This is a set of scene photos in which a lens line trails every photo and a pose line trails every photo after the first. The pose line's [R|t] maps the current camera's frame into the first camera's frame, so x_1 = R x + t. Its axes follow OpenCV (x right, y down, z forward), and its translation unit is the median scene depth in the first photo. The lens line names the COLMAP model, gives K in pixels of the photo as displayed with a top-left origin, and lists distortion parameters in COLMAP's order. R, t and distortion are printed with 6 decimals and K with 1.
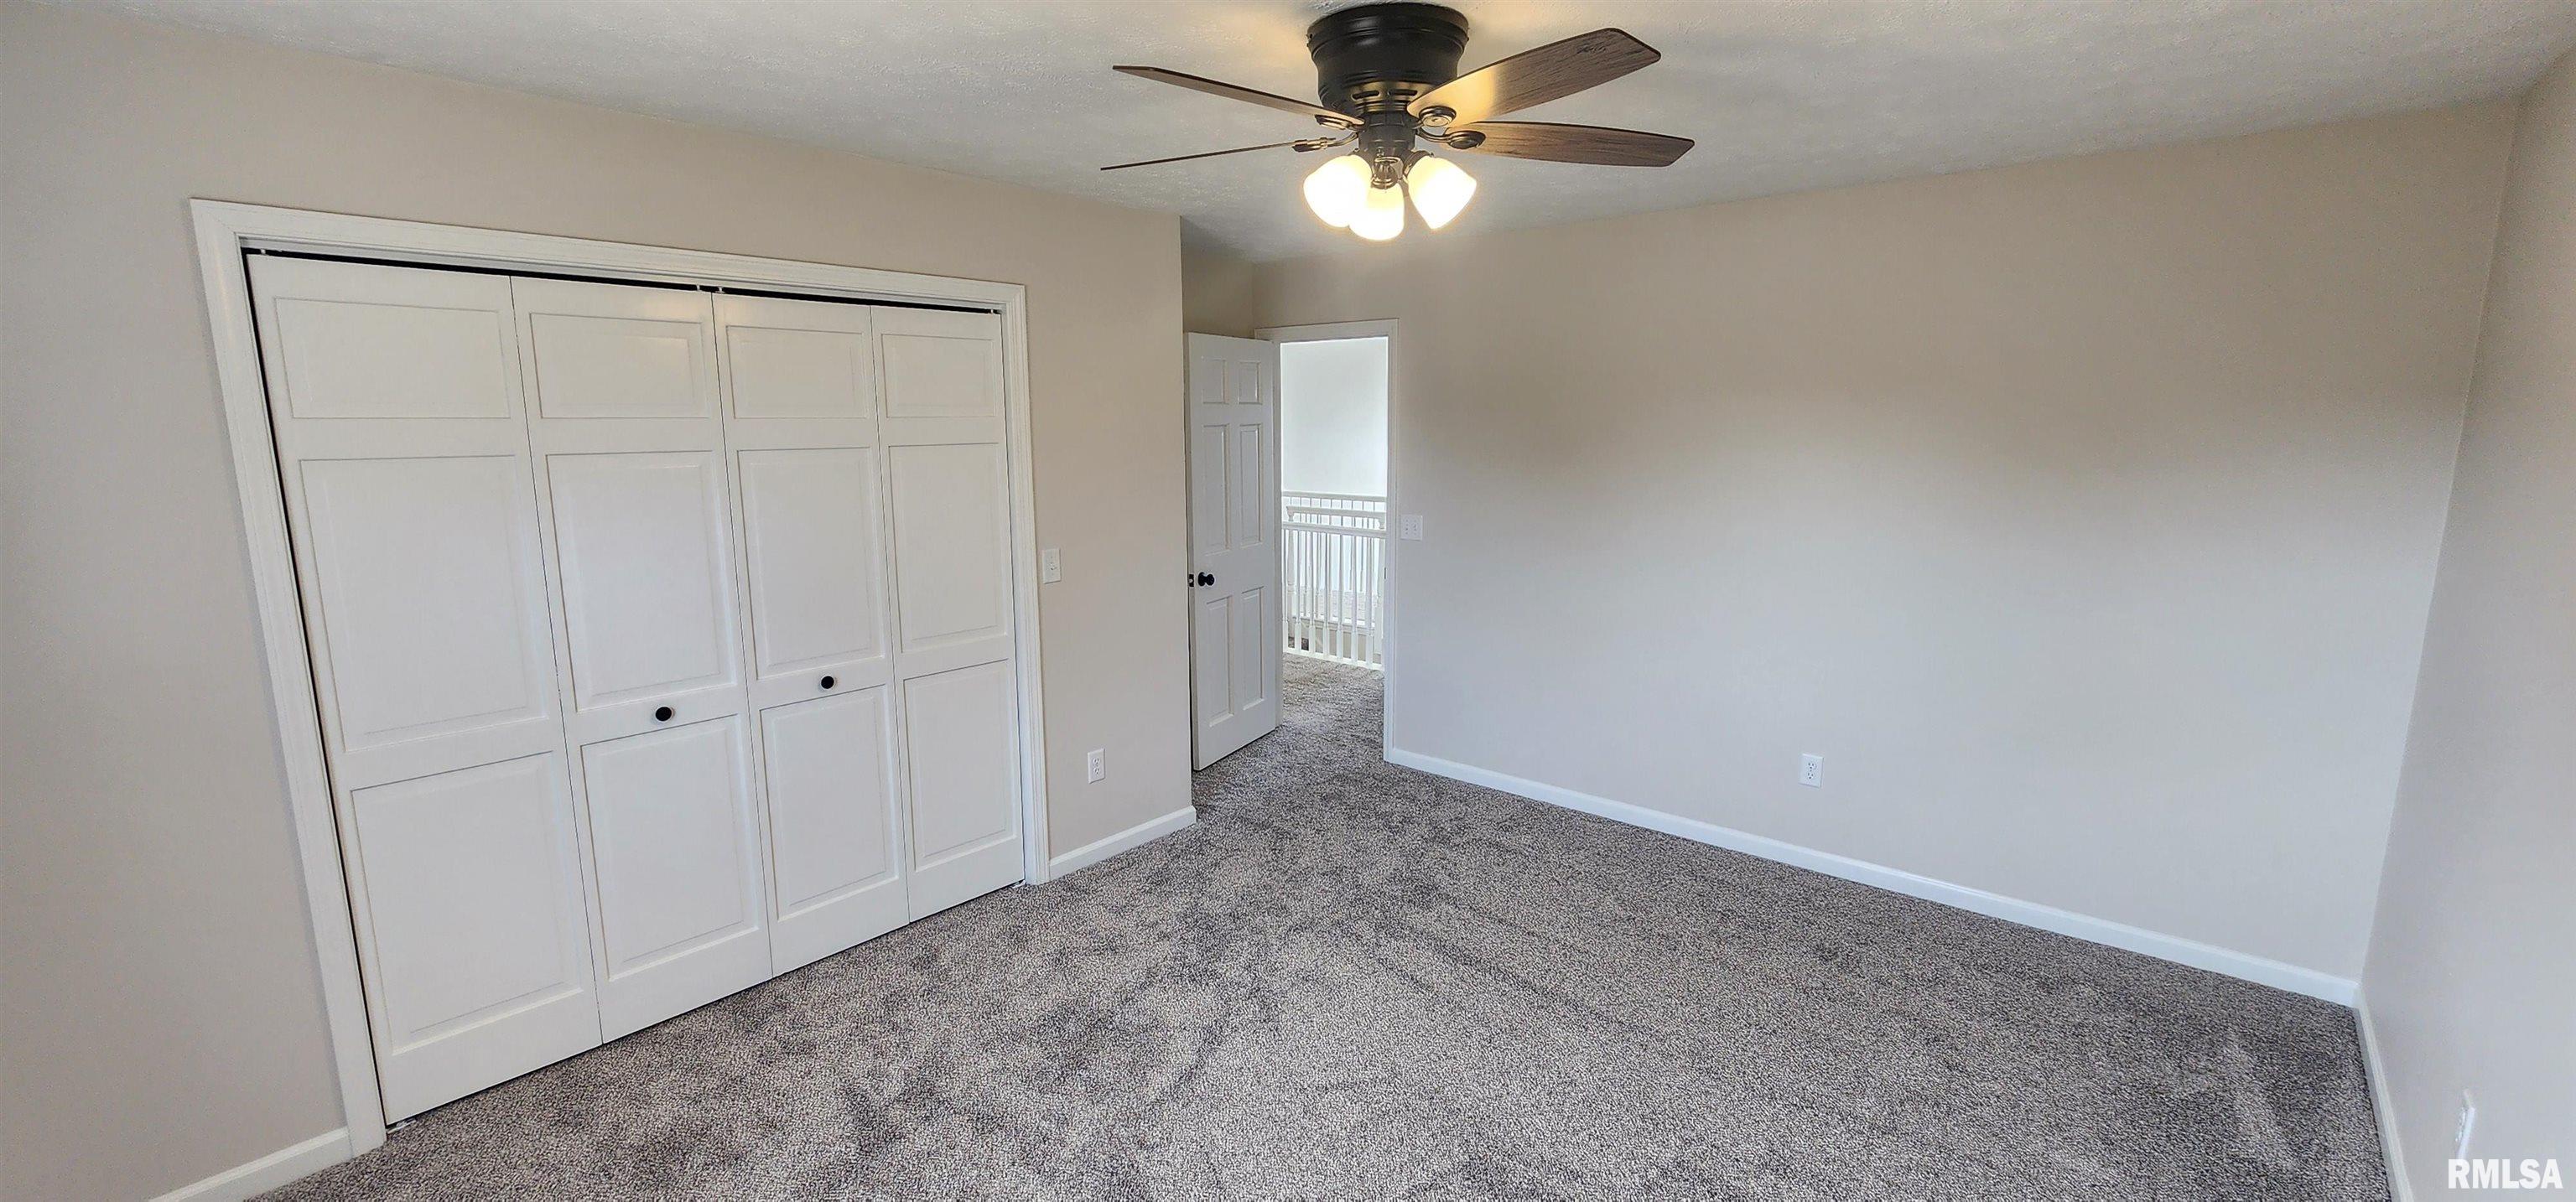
lens RADIAL K [[1069.7, 0, 1288.0], [0, 1069.7, 601.0], [0, 0, 1]] dist [-0.000721, -0.000196]
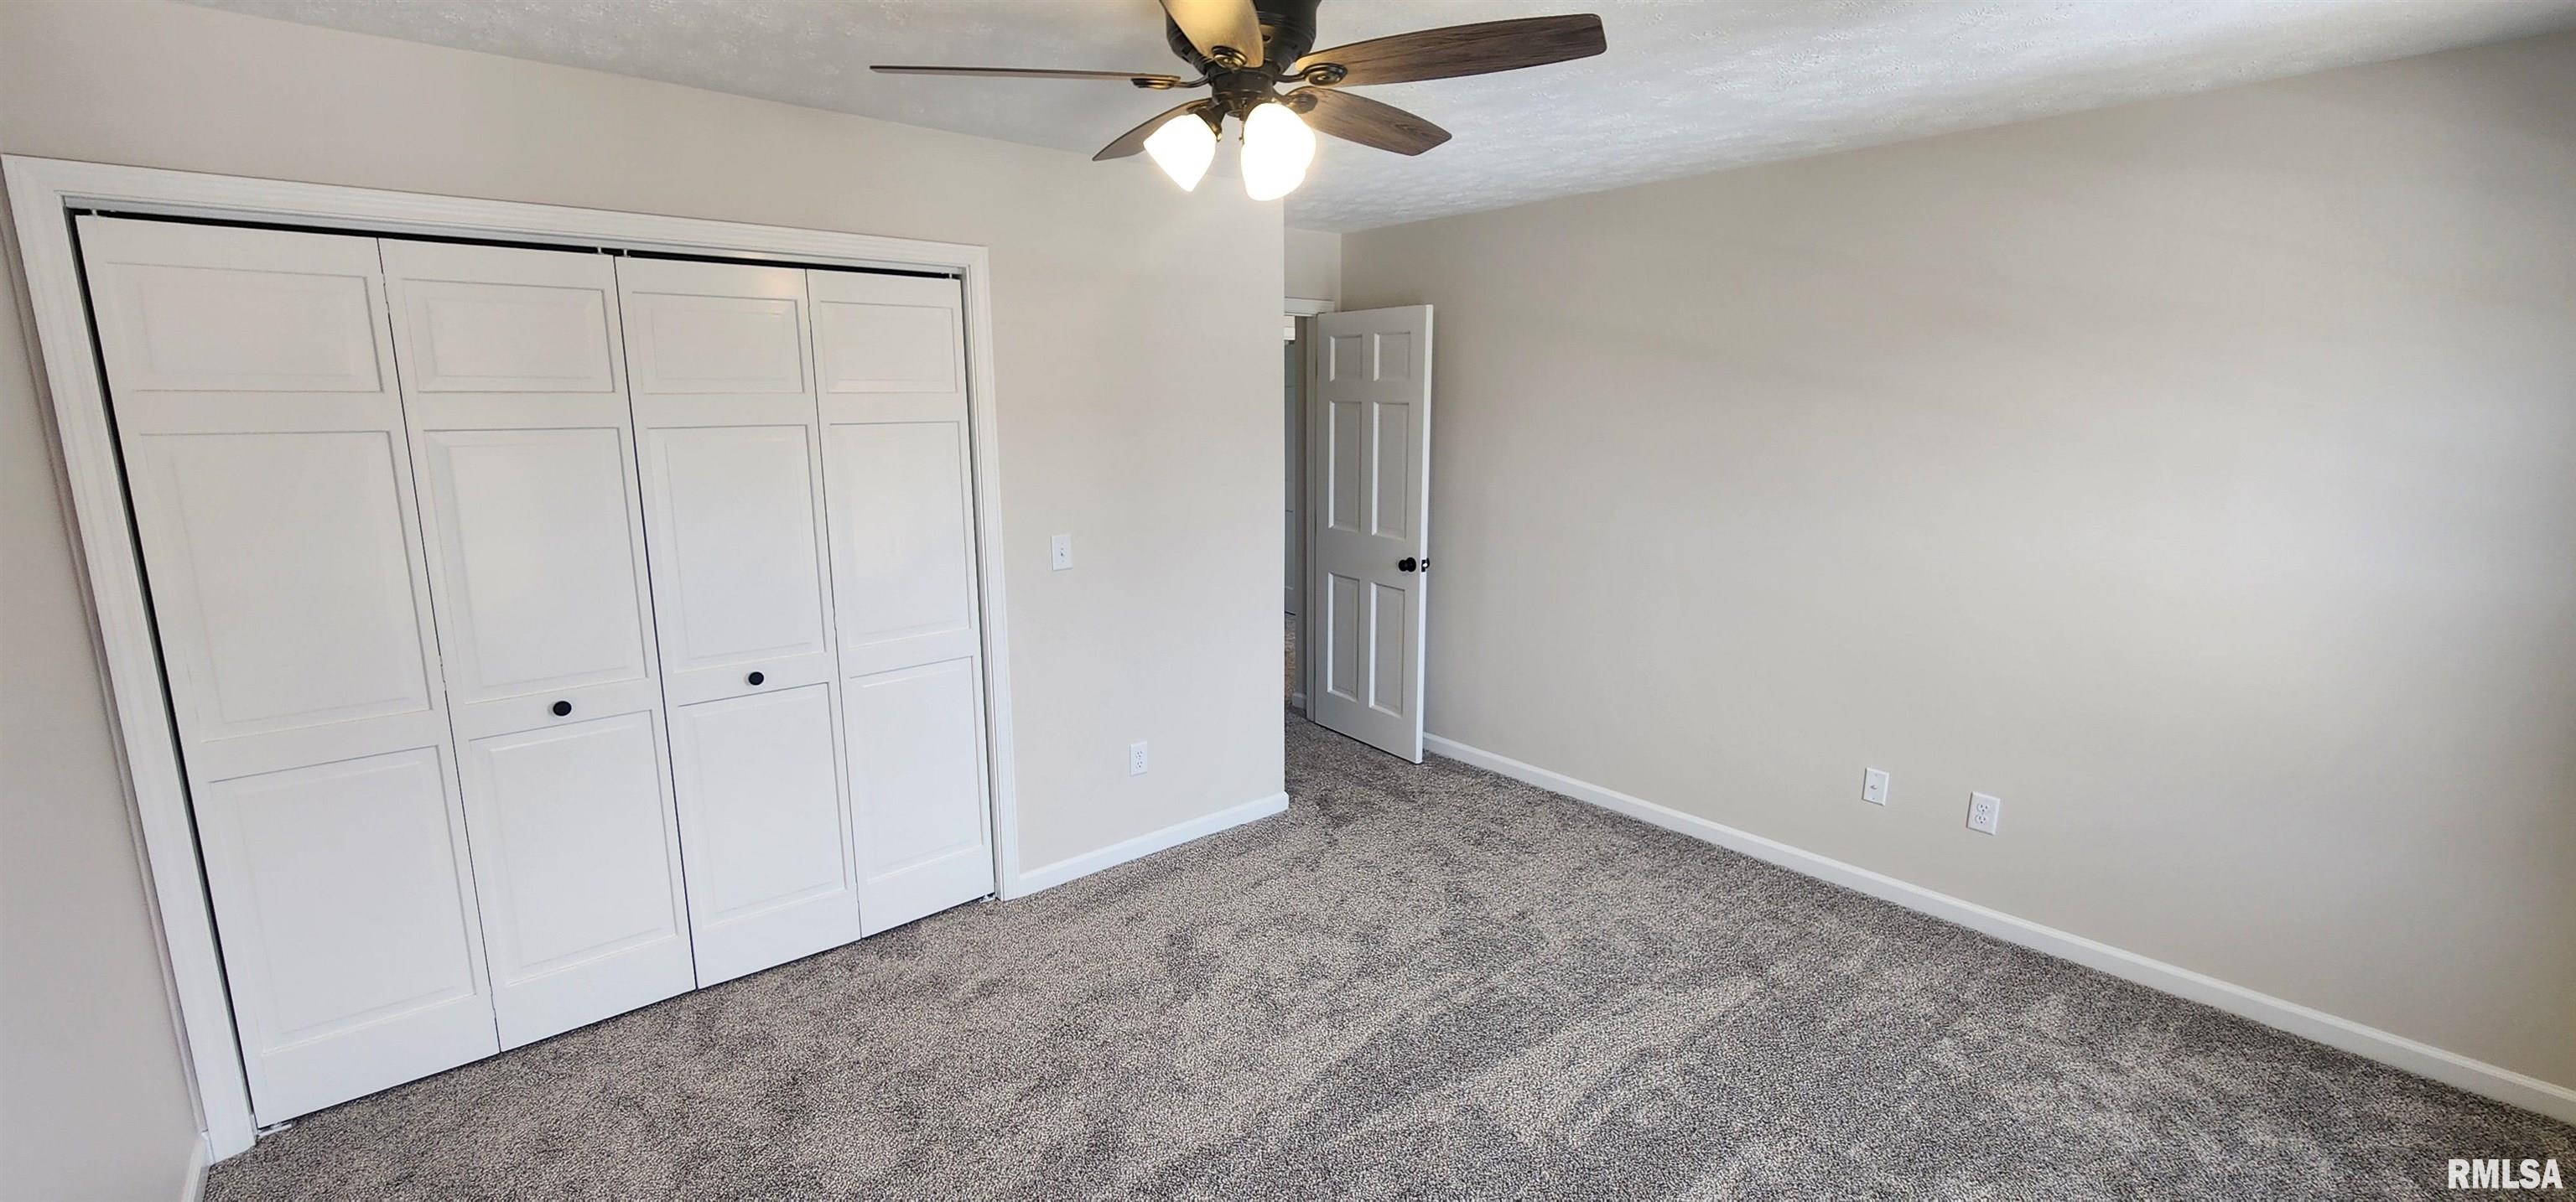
lens RADIAL K [[1044.5, 0, 1297.3], [0, 1044.5, 576.6], [0, 0, 1]] dist [0.001553, 0.000217]
pose [[0.988441, 0.030760, -0.148451, 0.184854], [-0.030233, 0.999526, 0.005810, -0.034189], [0.148560, -0.001255, 0.988903, 0.193449]]
